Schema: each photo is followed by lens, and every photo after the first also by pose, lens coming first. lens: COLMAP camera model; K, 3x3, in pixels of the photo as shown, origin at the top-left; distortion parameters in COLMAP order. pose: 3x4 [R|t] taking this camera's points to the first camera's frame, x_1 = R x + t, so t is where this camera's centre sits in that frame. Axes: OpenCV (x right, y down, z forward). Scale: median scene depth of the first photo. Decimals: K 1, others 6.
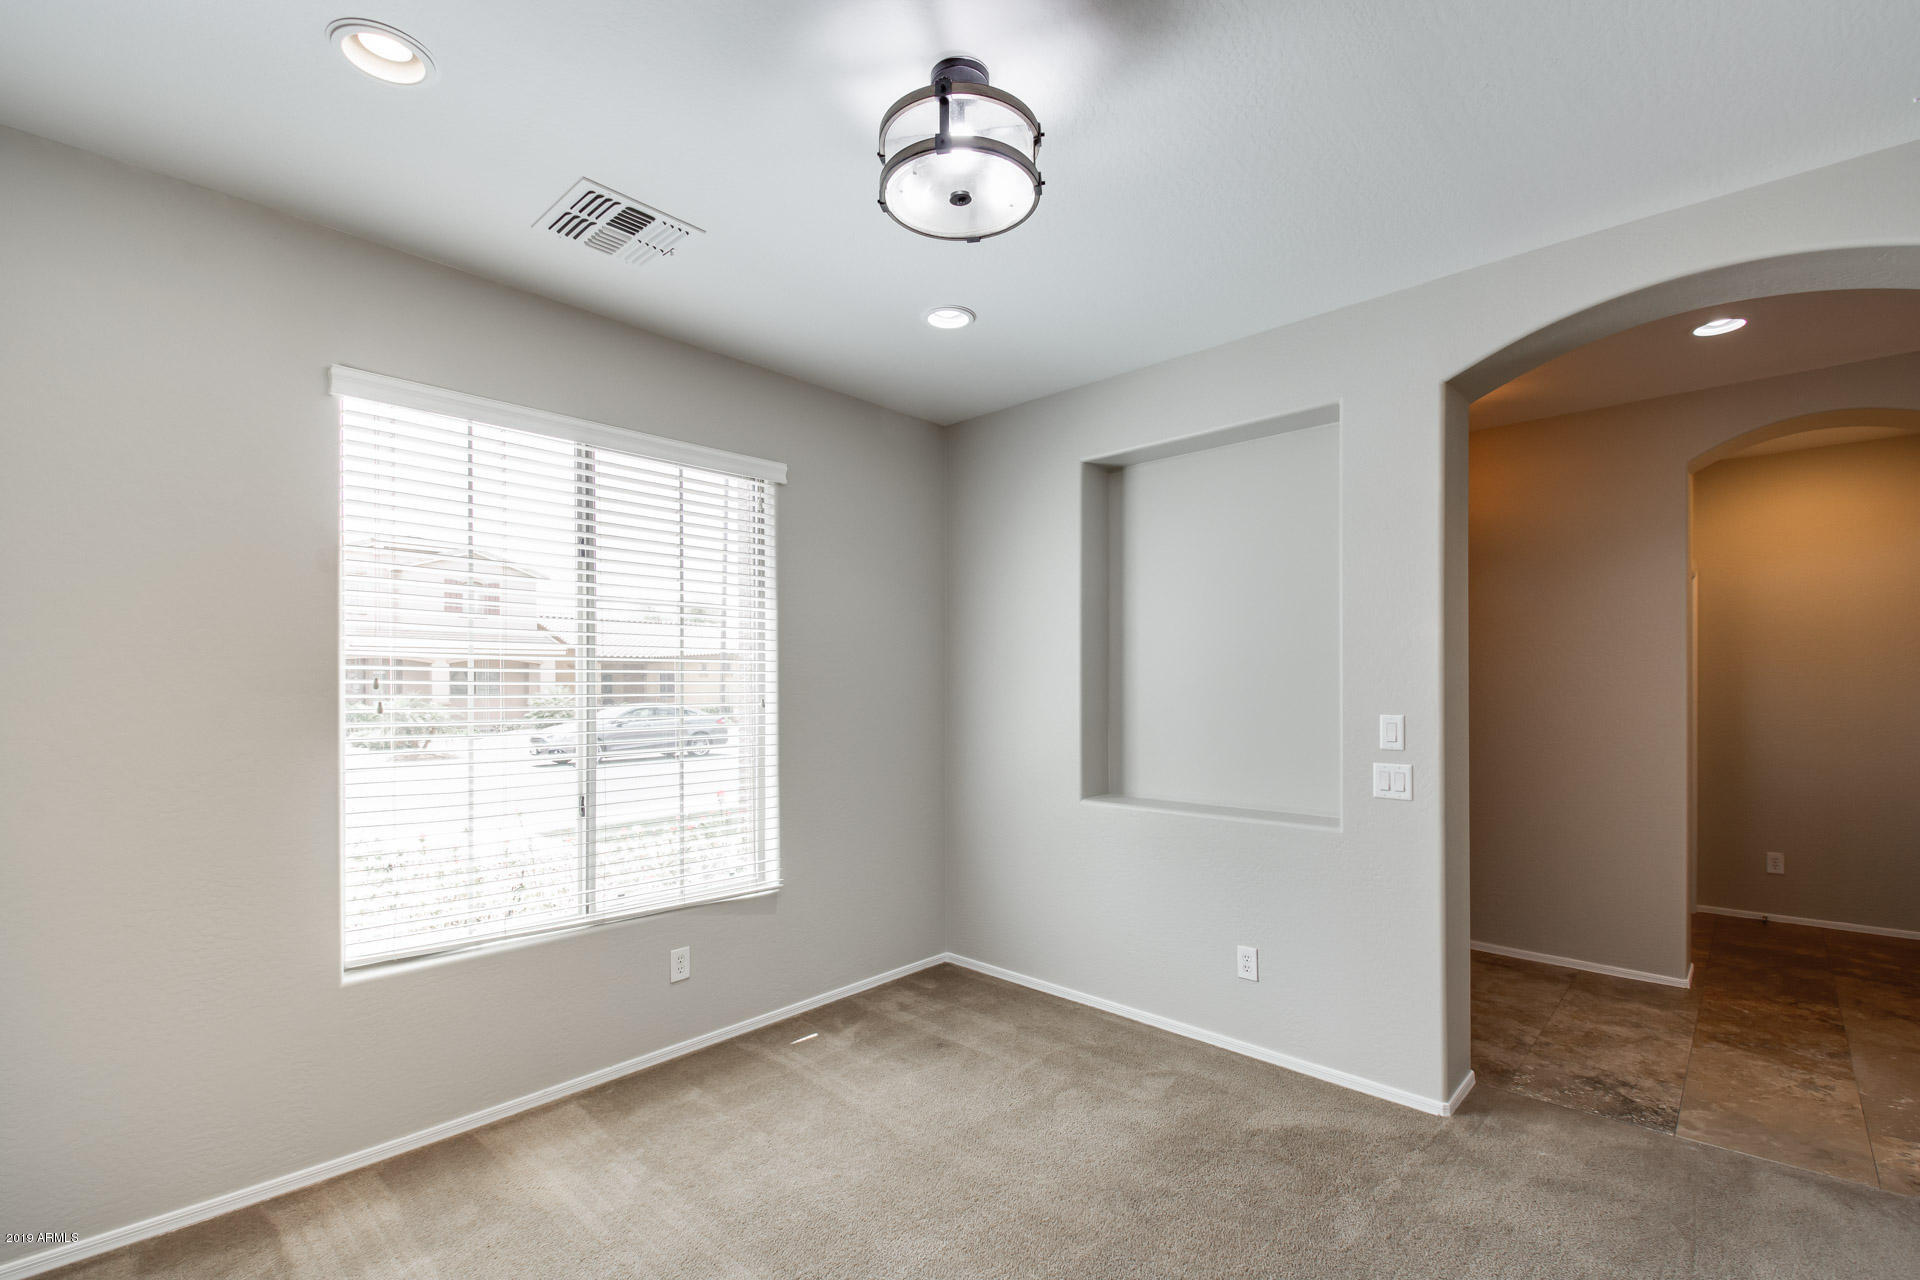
lens RADIAL K [[849.4, 0, 965.9], [0, 849.4, 677.4], [0, 0, 1]] dist [0.011911, -0.012895]
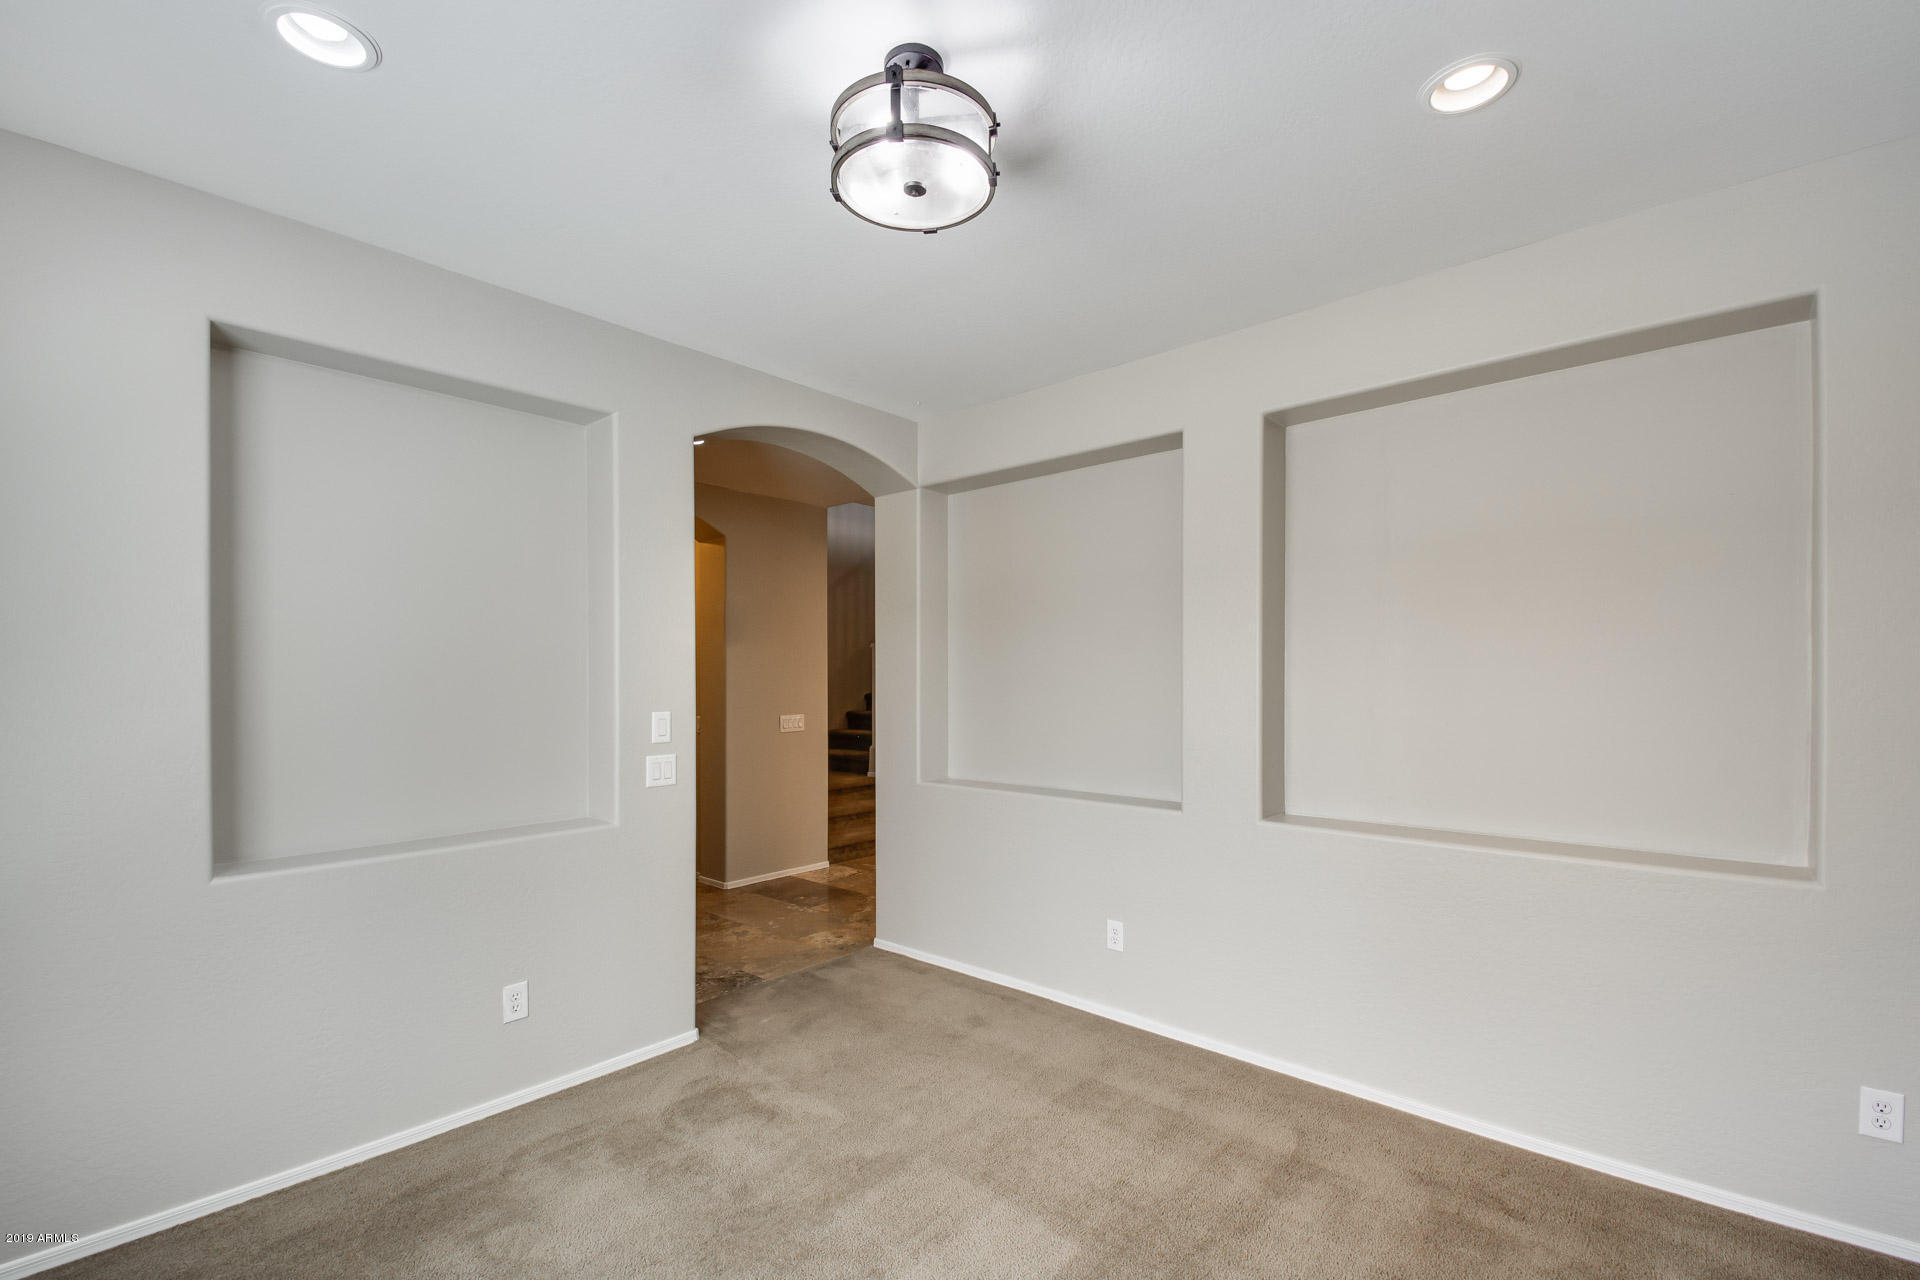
lens RADIAL K [[849.4, 0, 965.9], [0, 849.4, 677.4], [0, 0, 1]] dist [0.011911, -0.012895]
pose [[-0.039800, 0.008786, 0.999169, -0.570122], [-0.003810, 0.999953, -0.008945, 0.005341], [-0.999200, -0.004163, -0.039765, 0.563147]]
